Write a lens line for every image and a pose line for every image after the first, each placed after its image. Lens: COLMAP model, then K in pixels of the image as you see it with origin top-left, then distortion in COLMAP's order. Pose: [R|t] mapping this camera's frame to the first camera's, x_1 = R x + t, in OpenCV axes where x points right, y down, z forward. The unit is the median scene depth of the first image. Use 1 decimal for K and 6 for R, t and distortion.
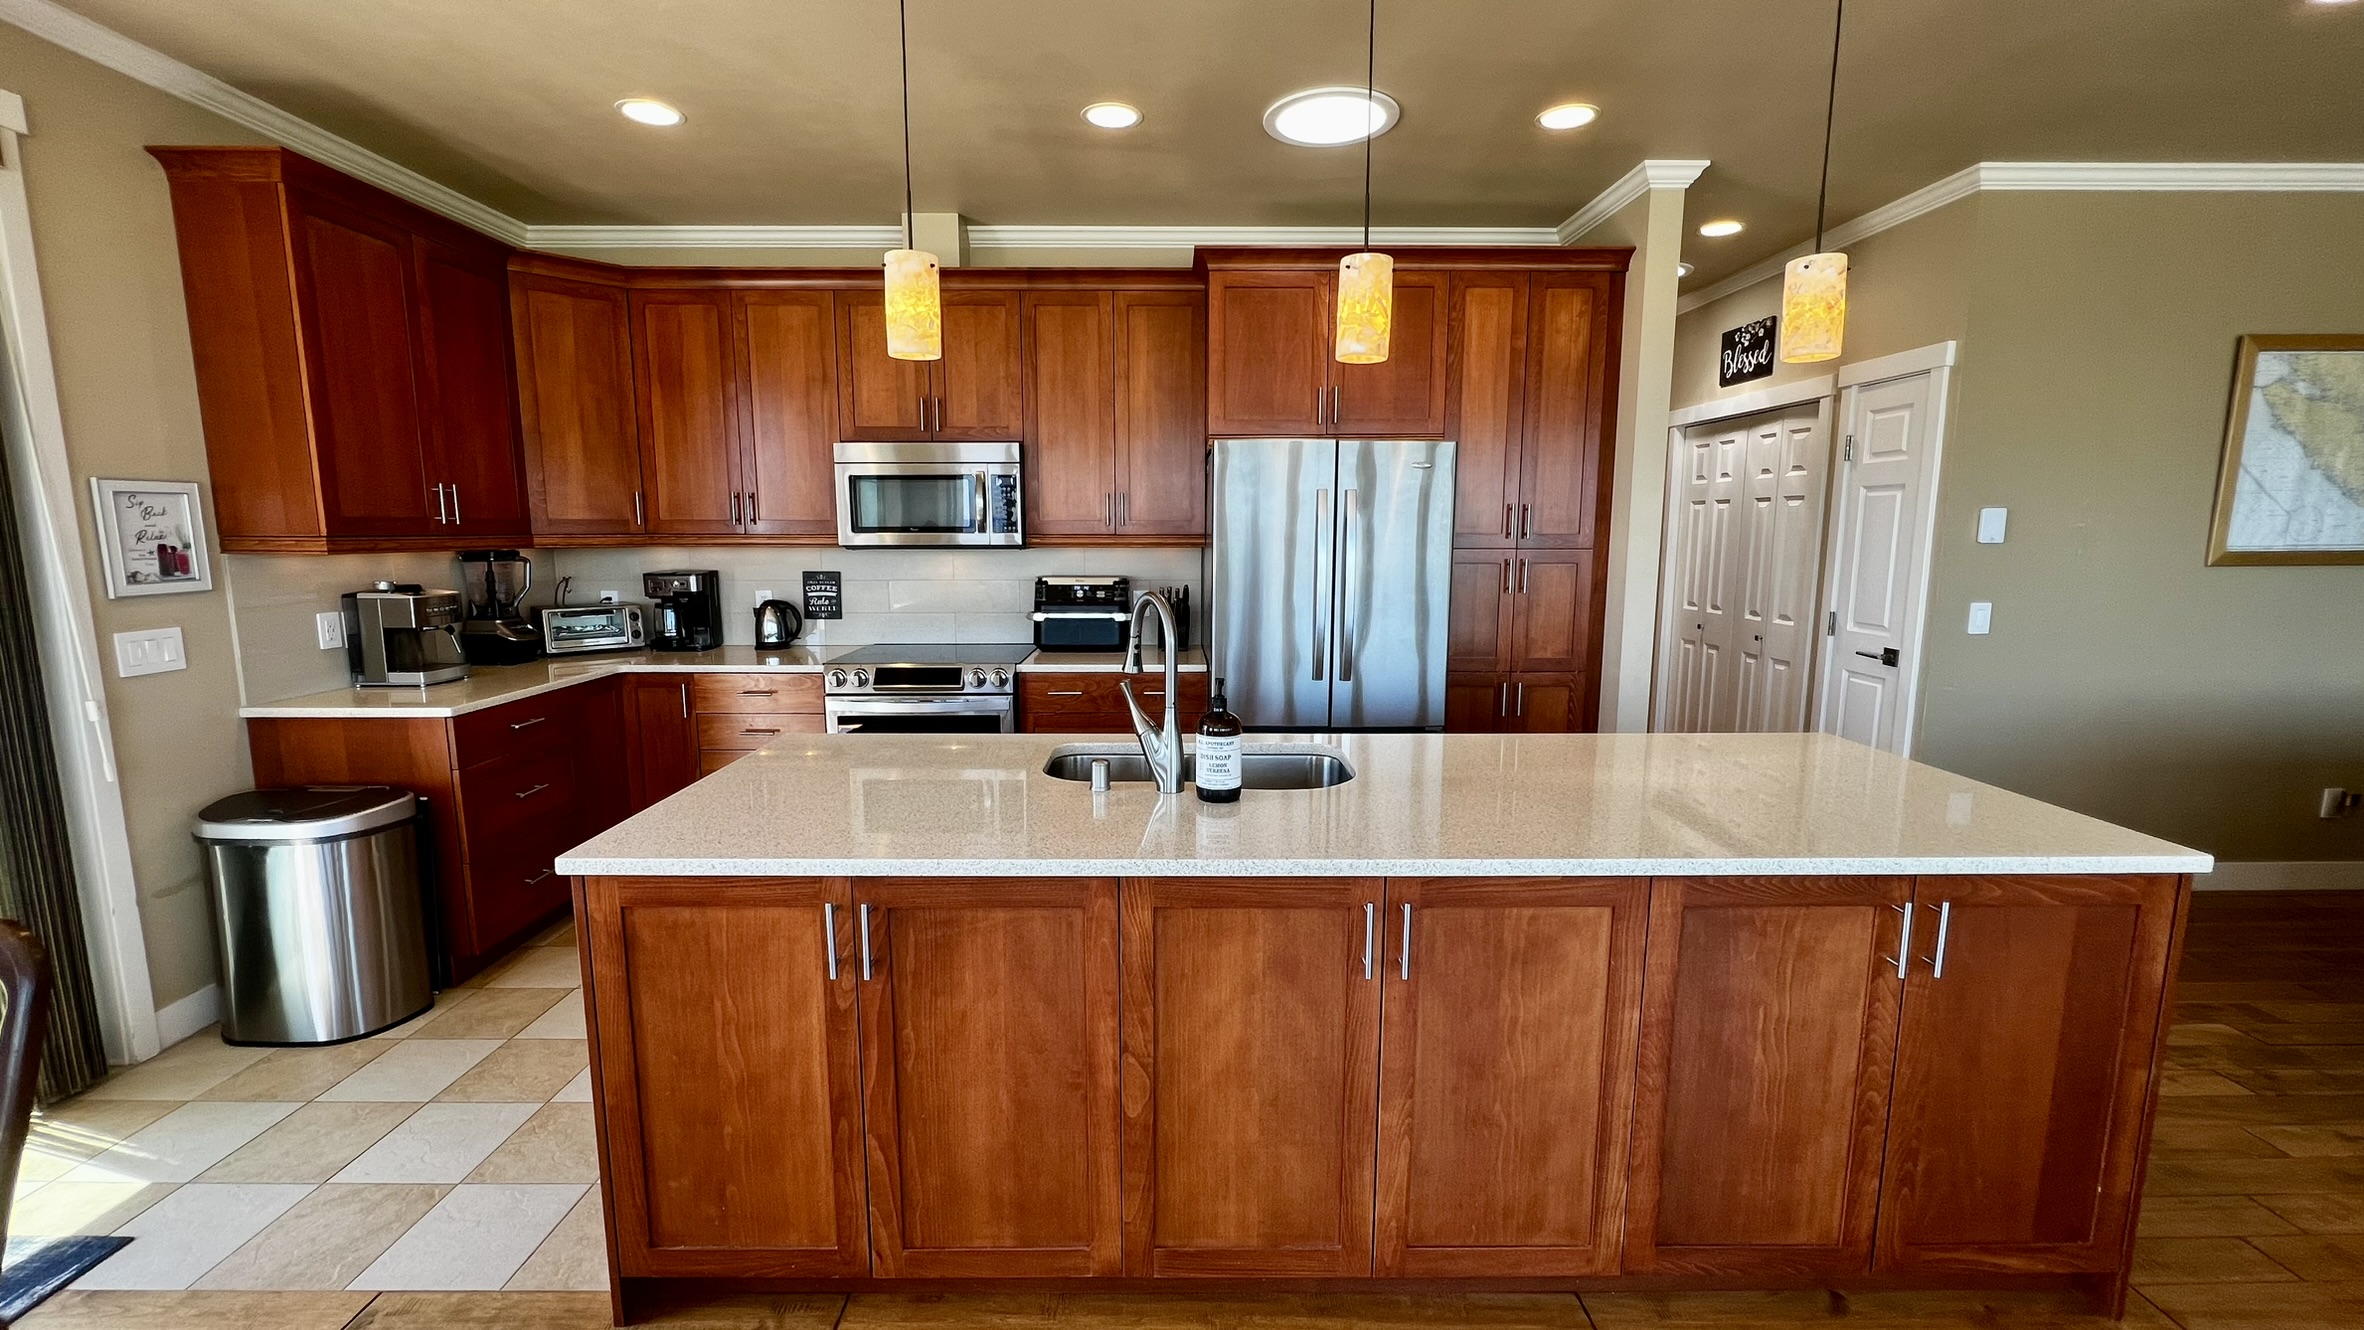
lens RADIAL K [[948.2, 0, 1174.6], [0, 948.2, 664.1], [0, 0, 1]] dist [-0.002550, -0.000859]
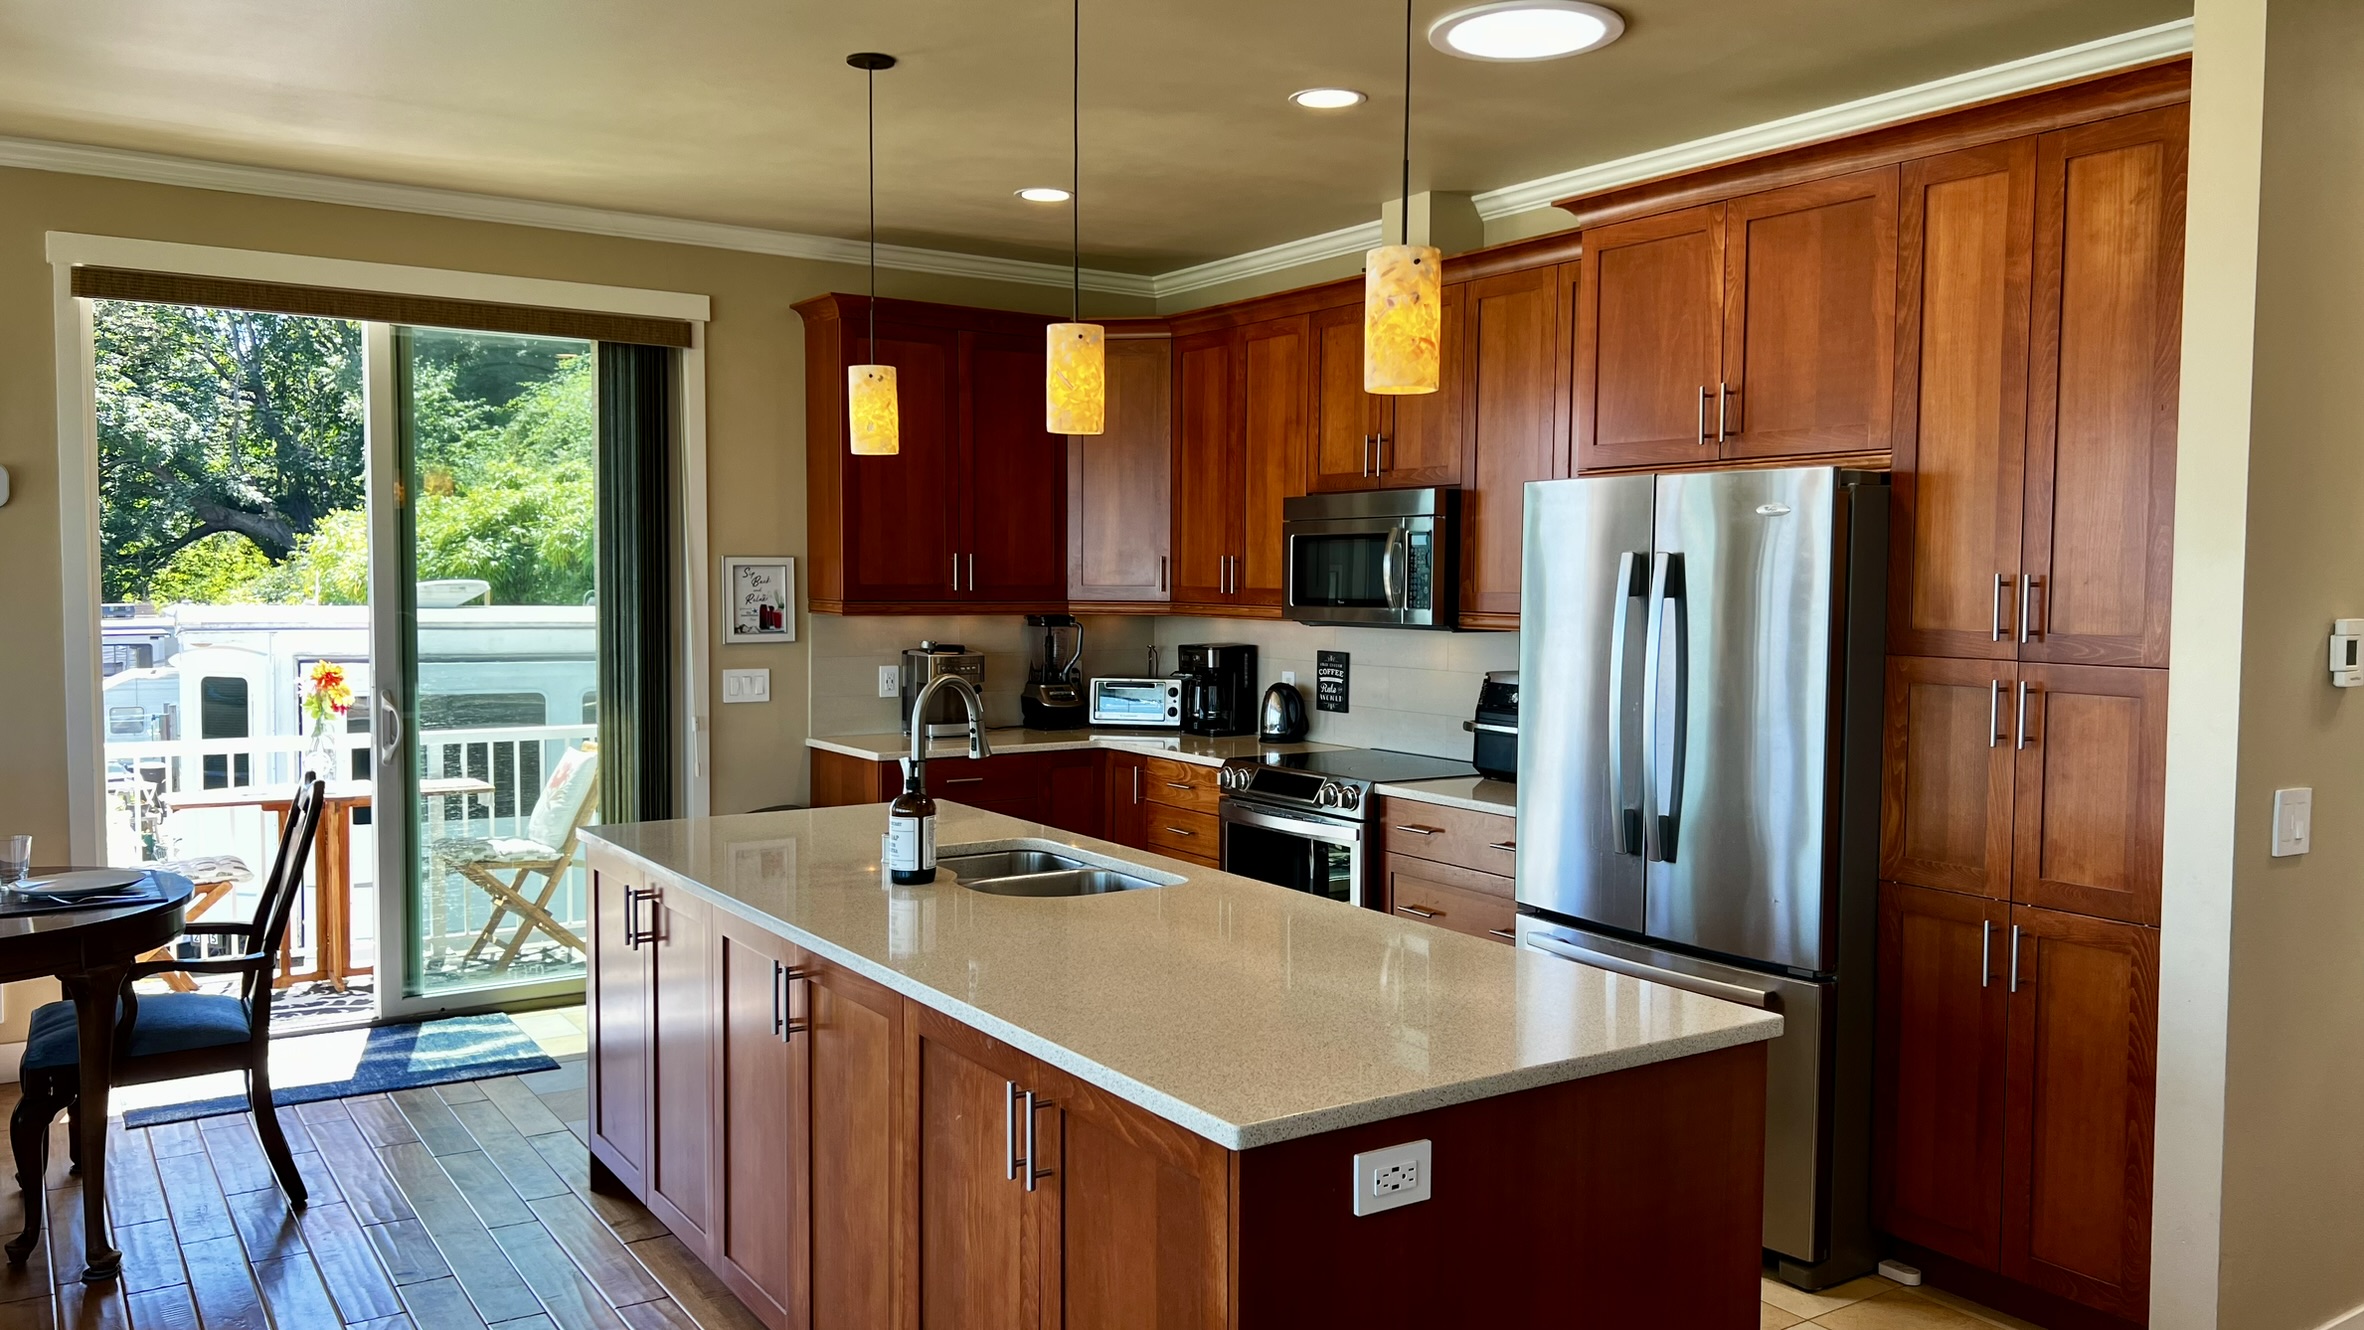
lens RADIAL K [[1763.3, 0, 1190.1], [0, 1763.3, 687.7], [0, 0, 1]] dist [0.044211, -0.008596]
pose [[0.554026, 0.059048, -0.830403, 0.902141], [-0.124822, 0.992097, -0.012733, -0.038930], [0.823088, 0.110707, 0.557018, 0.095394]]
